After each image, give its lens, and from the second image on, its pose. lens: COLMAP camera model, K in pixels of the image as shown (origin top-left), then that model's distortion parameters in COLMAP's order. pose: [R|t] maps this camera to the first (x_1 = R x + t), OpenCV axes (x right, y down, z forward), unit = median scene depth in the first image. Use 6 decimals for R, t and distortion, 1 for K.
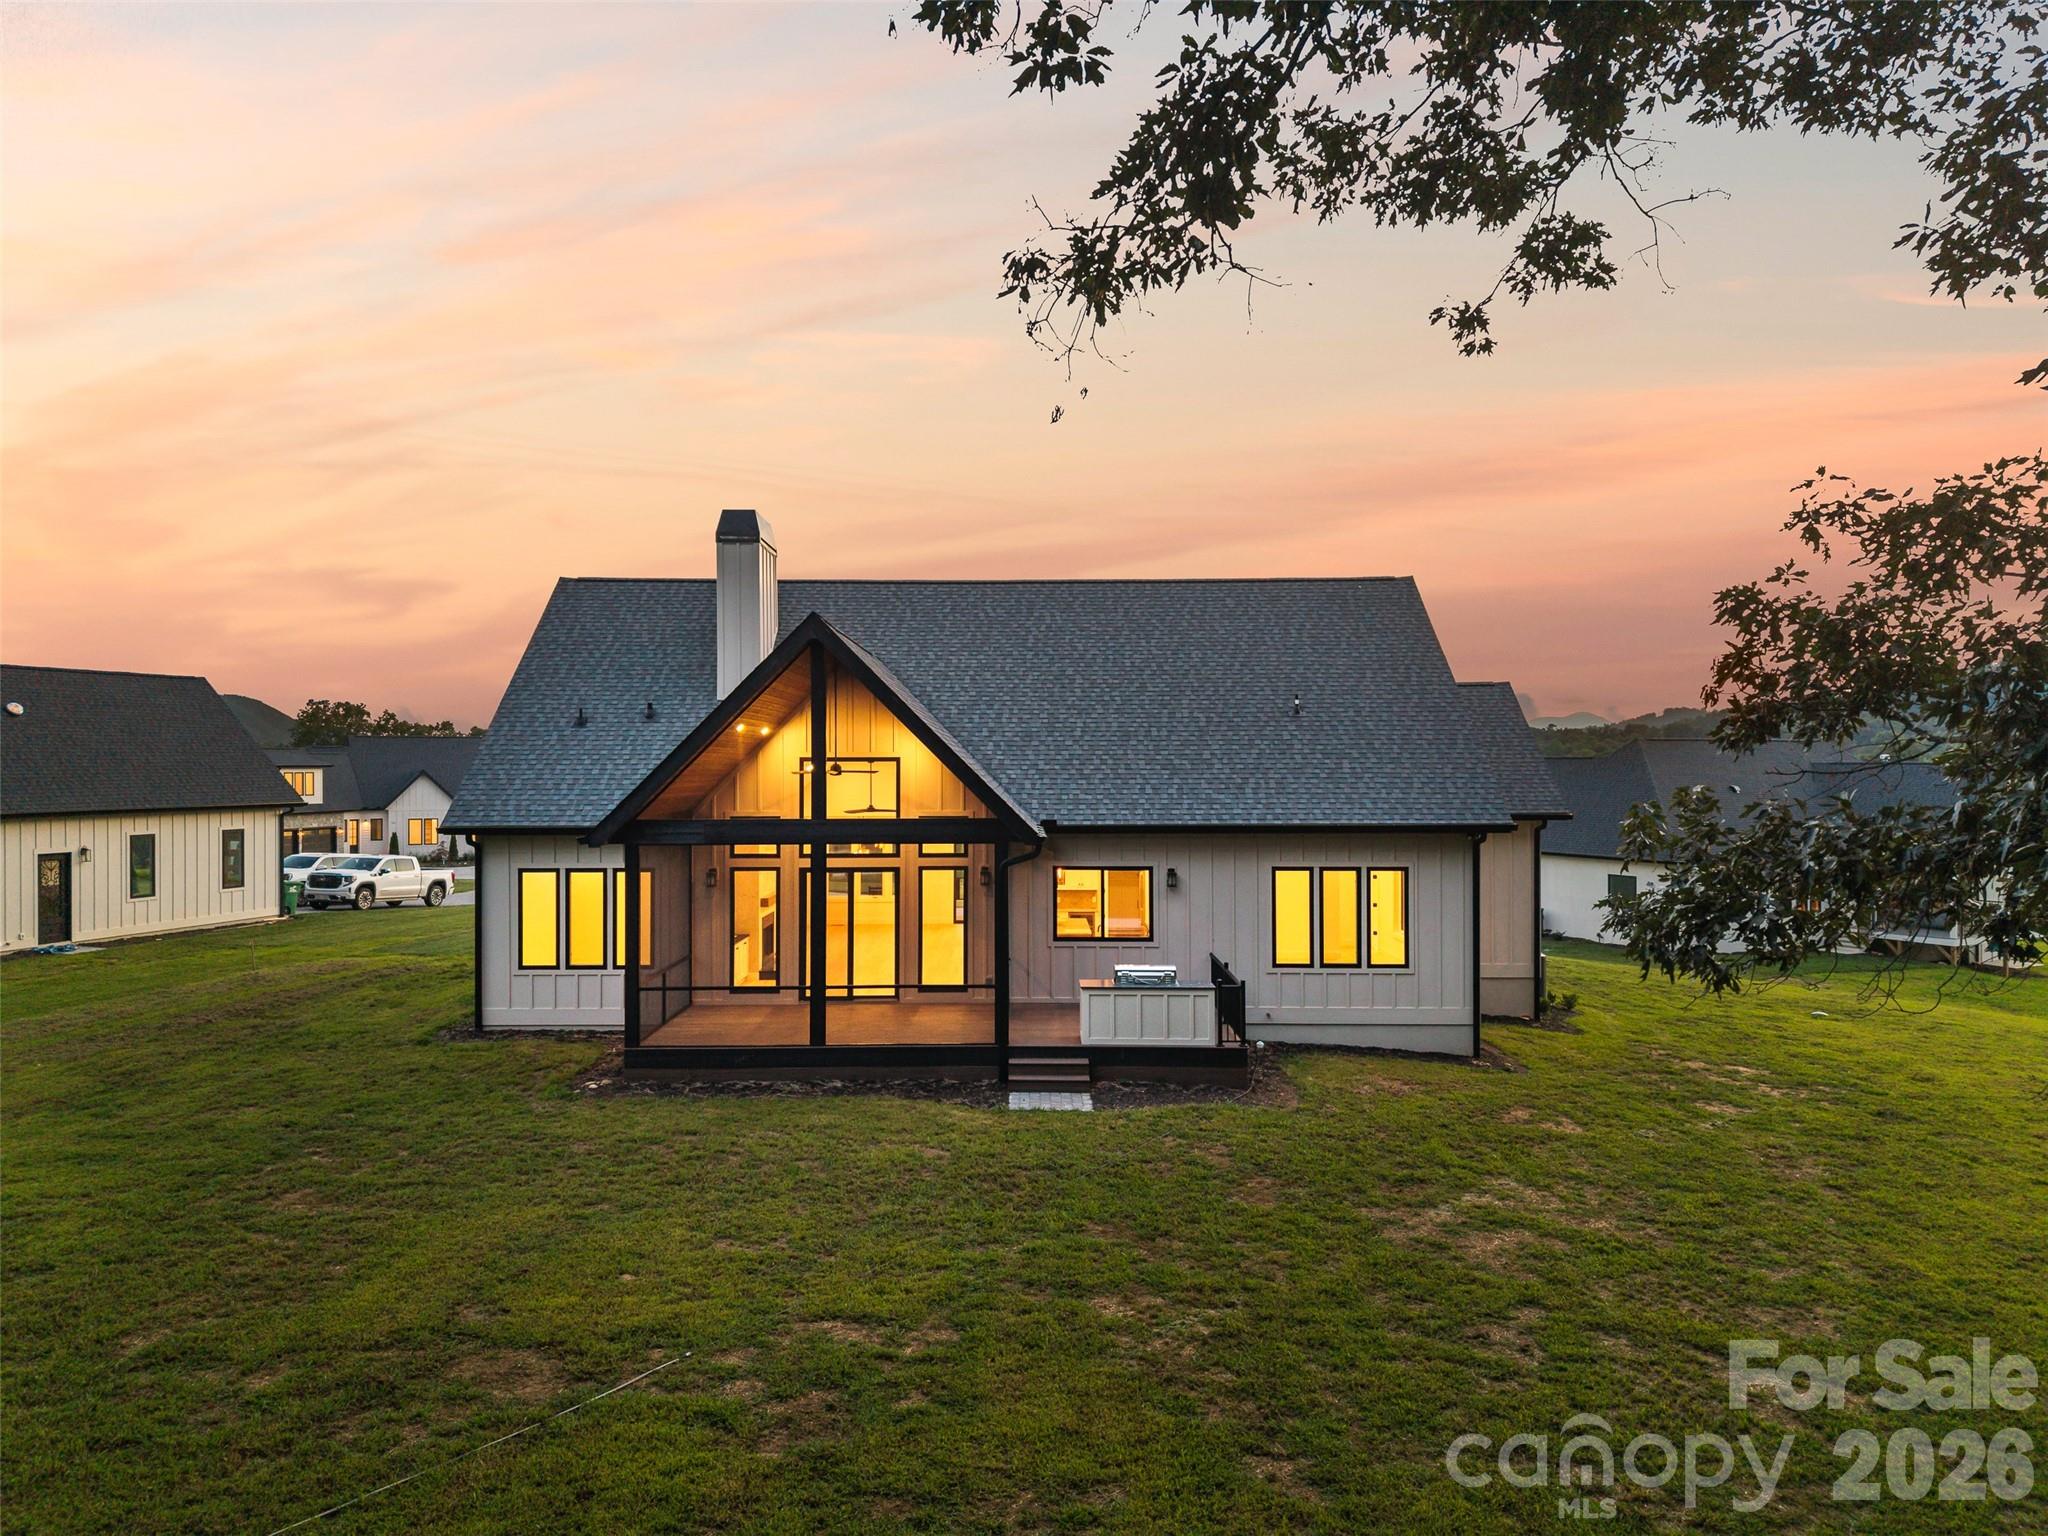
lens RADIAL K [[1341.1, 0, 1024.0], [0, 1341.1, 768.0], [0, 0, 1]] dist [0.002433, -0.031856]
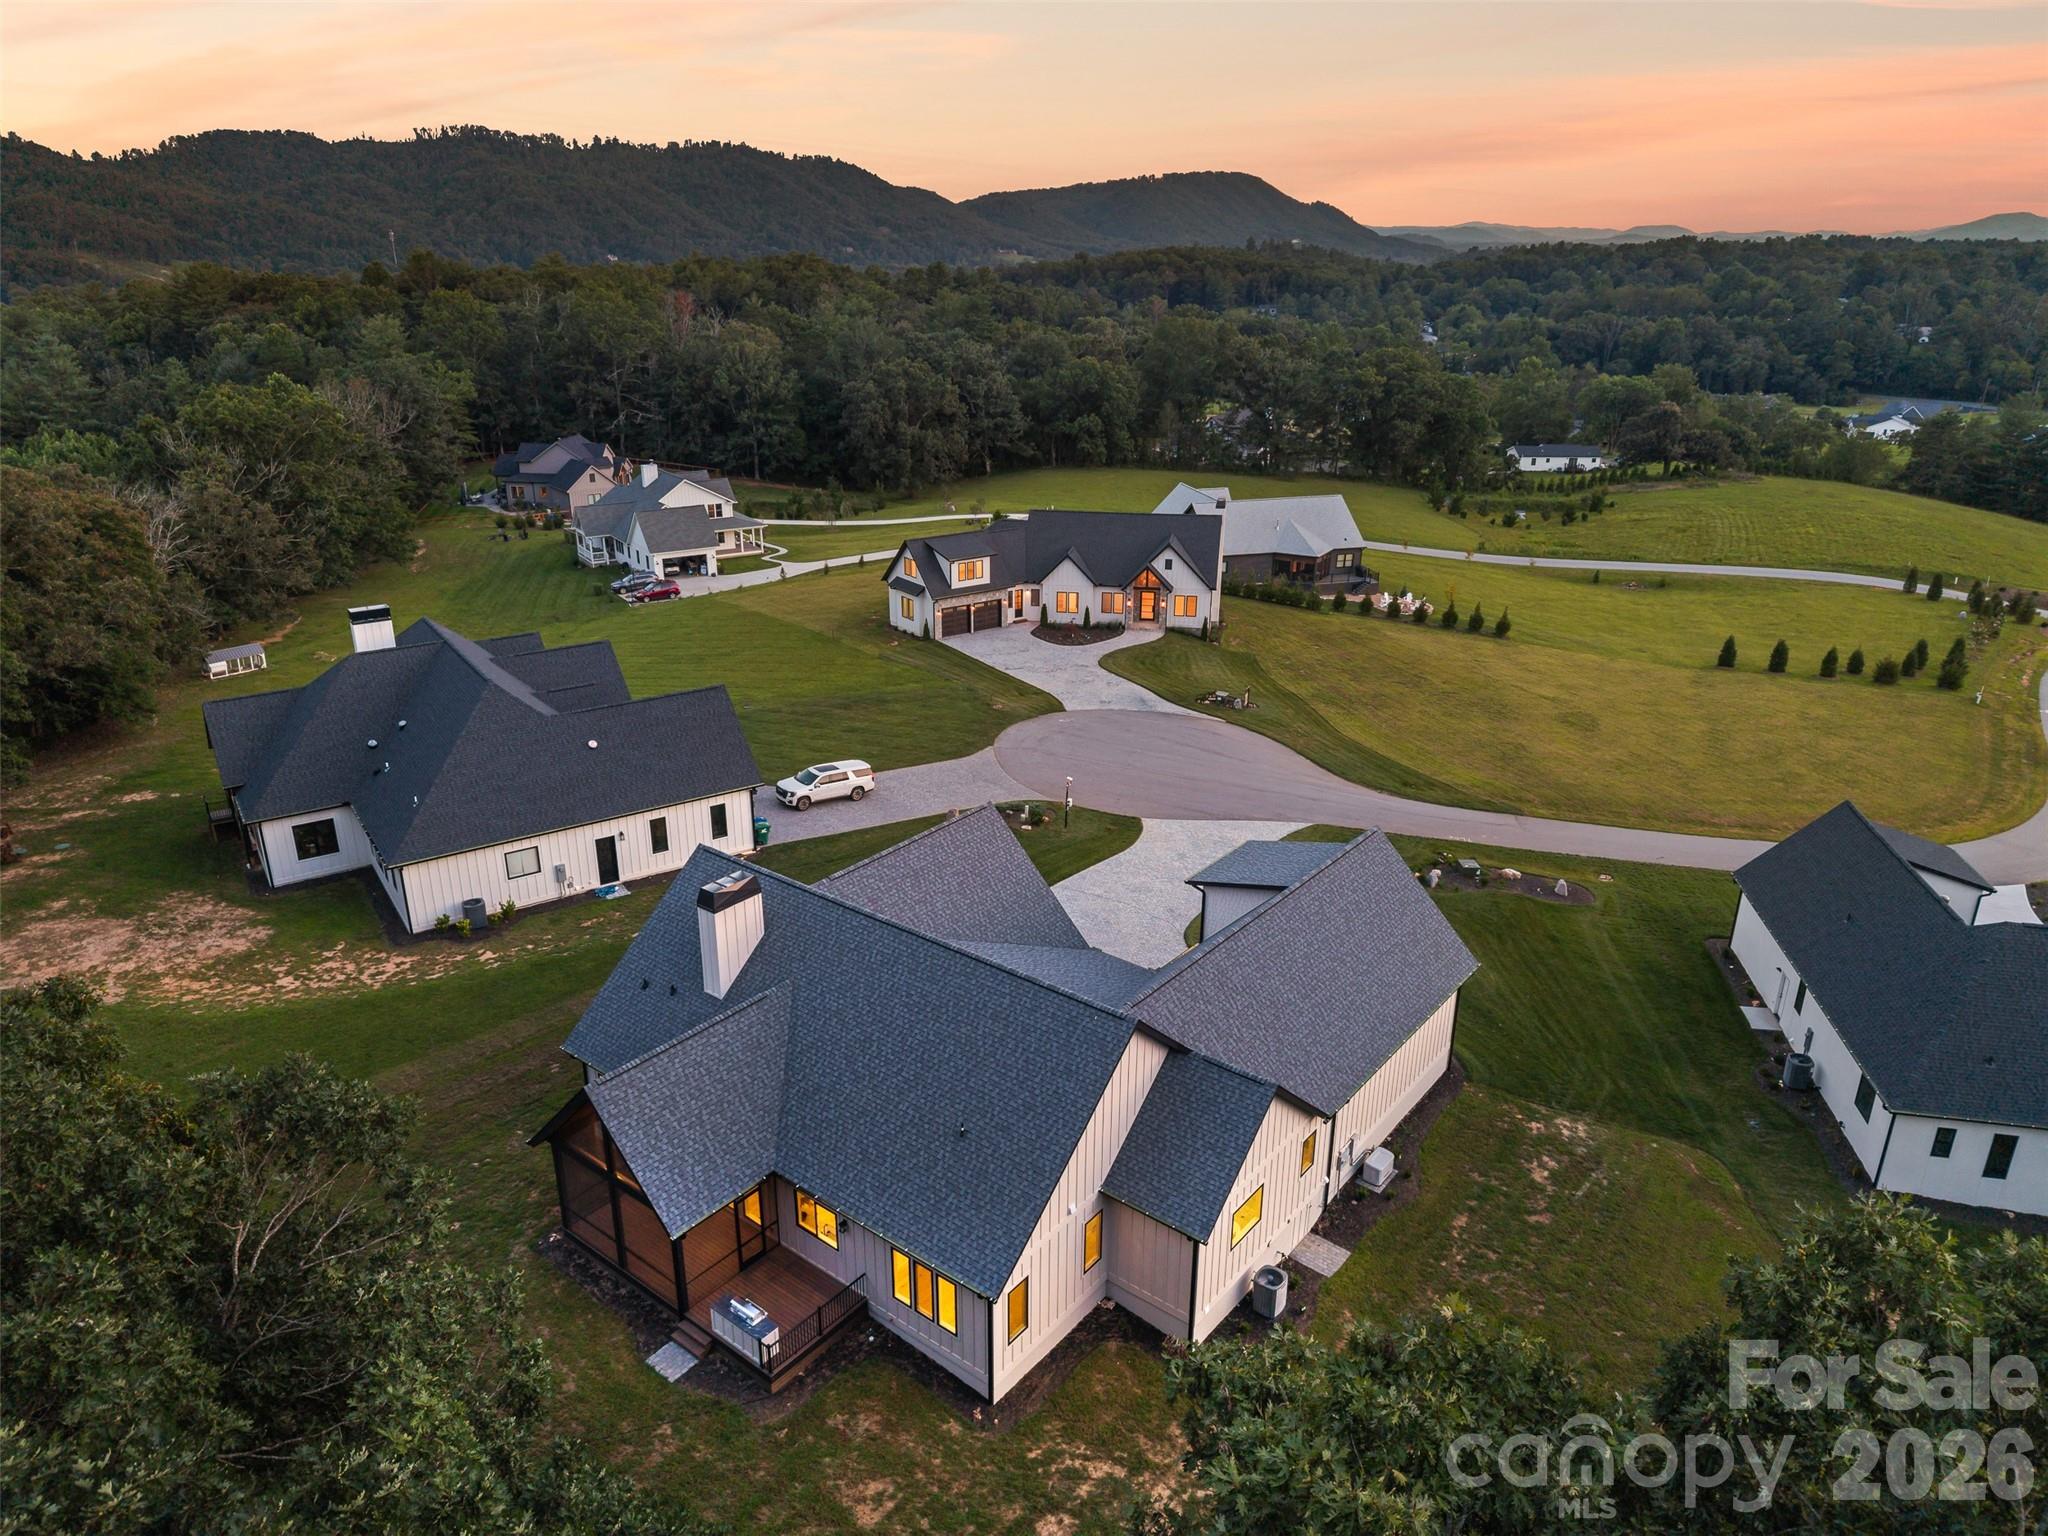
lens RADIAL K [[1371.1, 0, 1050.9], [0, 1371.1, 774.0], [0, 0, 1]] dist [-0.000828, -0.001567]
pose [[0.761812, 0.260358, -0.593175, 1.123345], [-0.002292, 0.916756, 0.399441, -1.054648], [0.647795, -0.302939, 0.698992, 0.174330]]
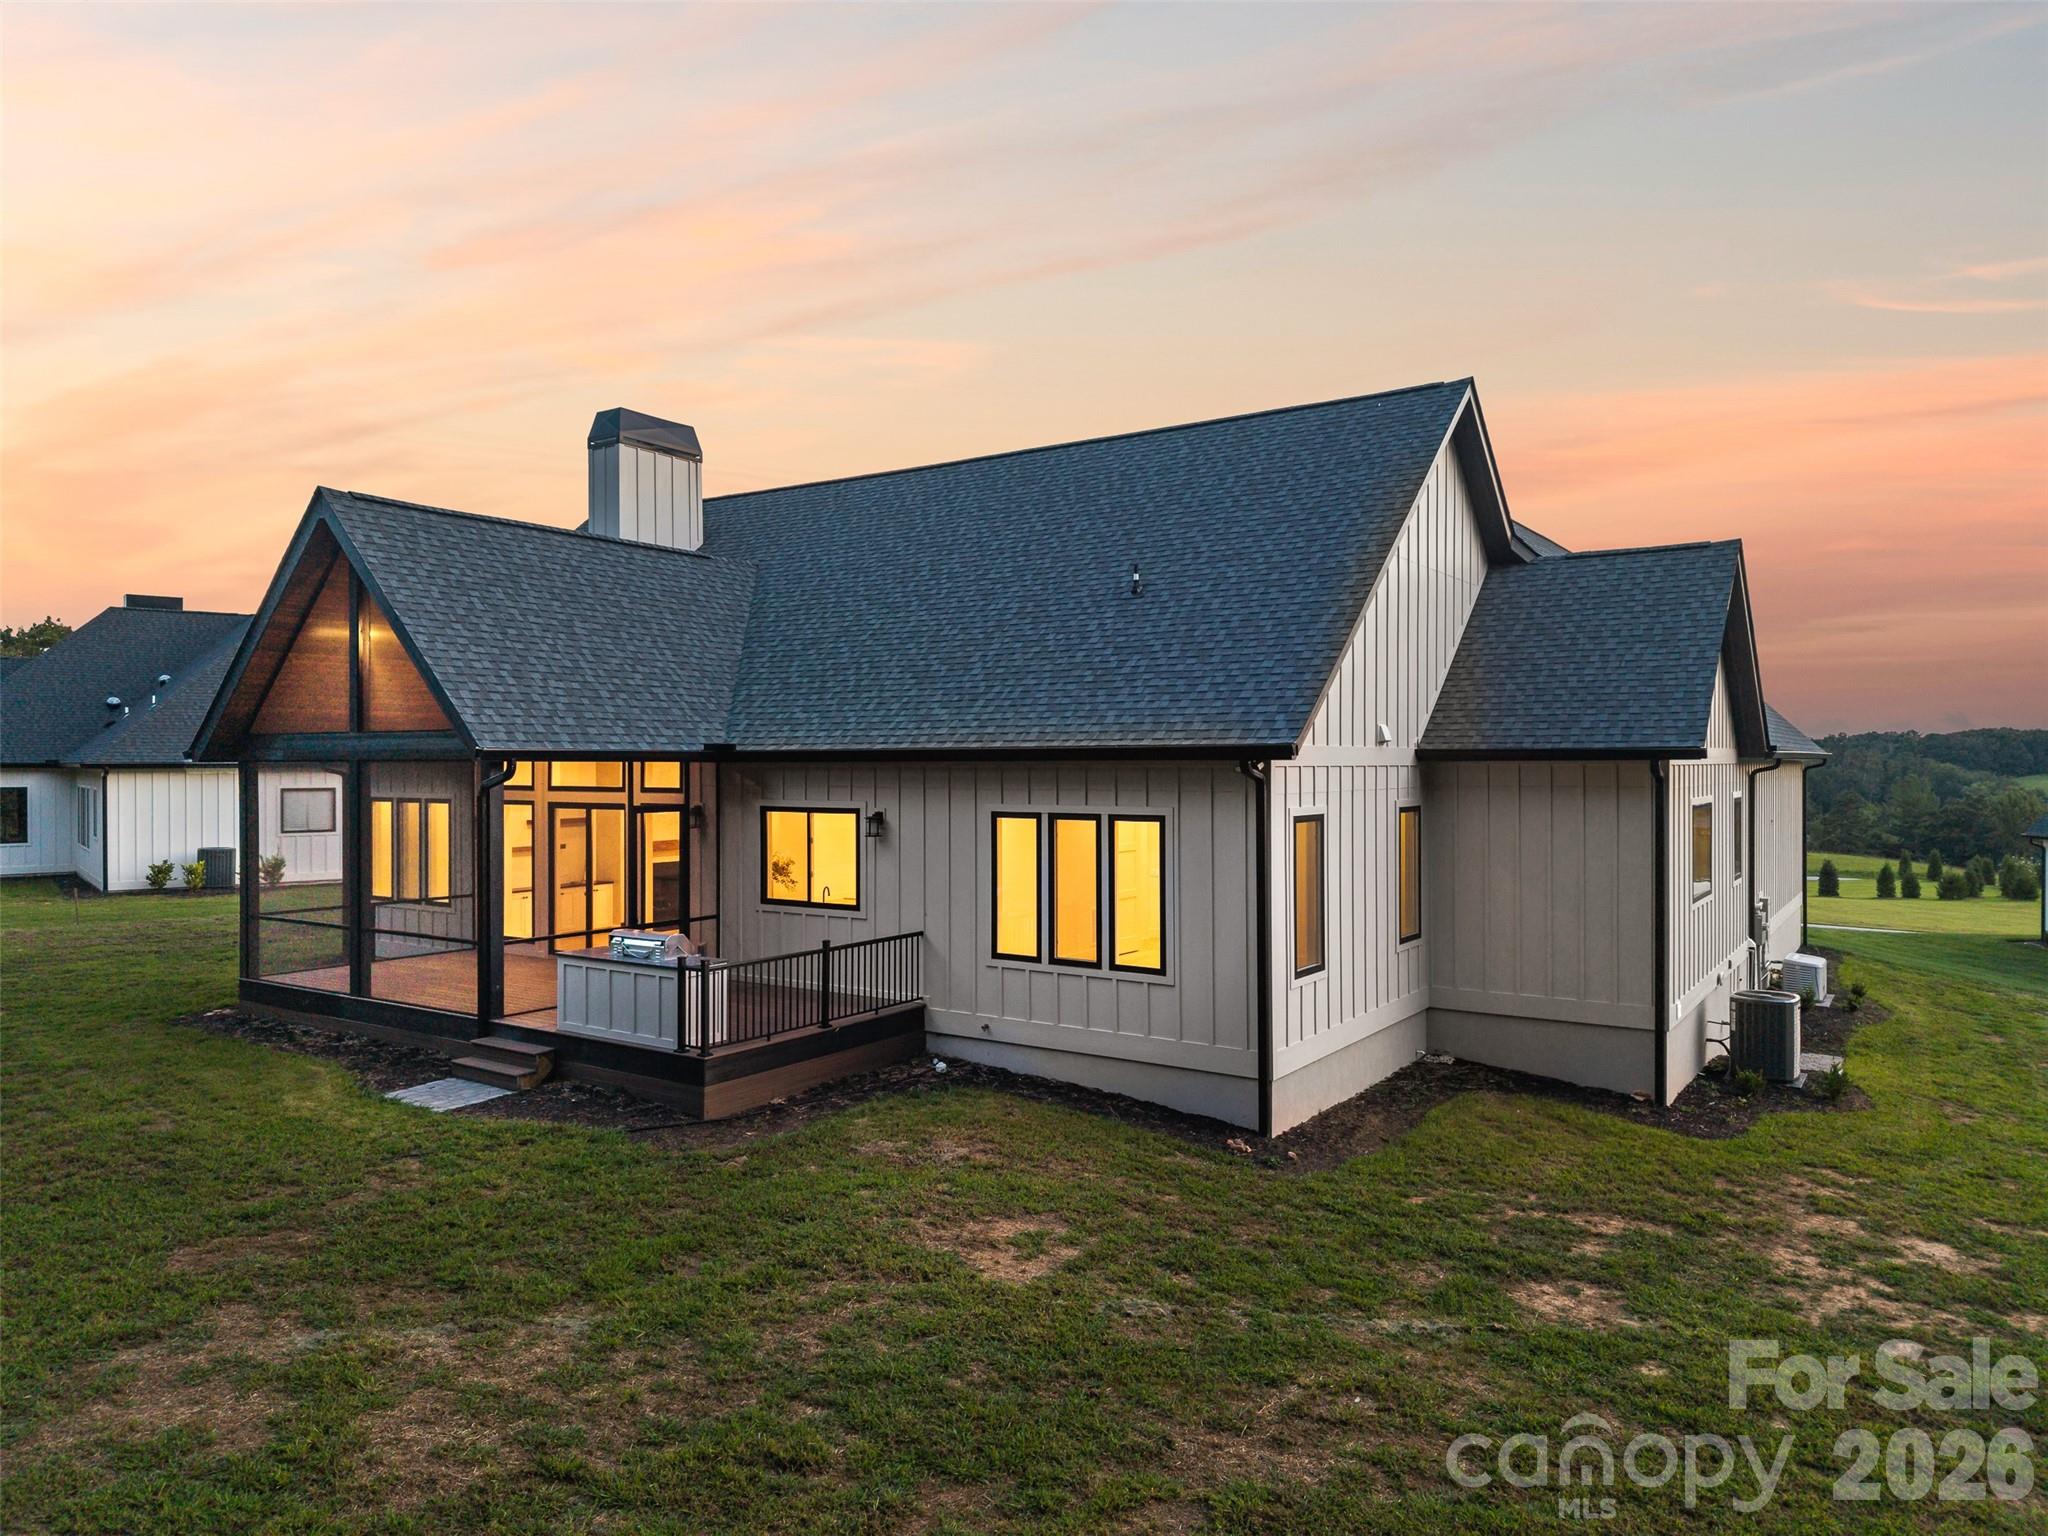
lens RADIAL K [[1385.5, 0, 1024.0], [0, 1385.5, 768.0], [0, 0, 1]] dist [0.001411, -0.001242]
pose [[0.798776, -0.001004, -0.601628, 0.624813], [0.021587, 0.999403, 0.026992, 0.032833], [0.601241, -0.034548, 0.798320, 0.444637]]
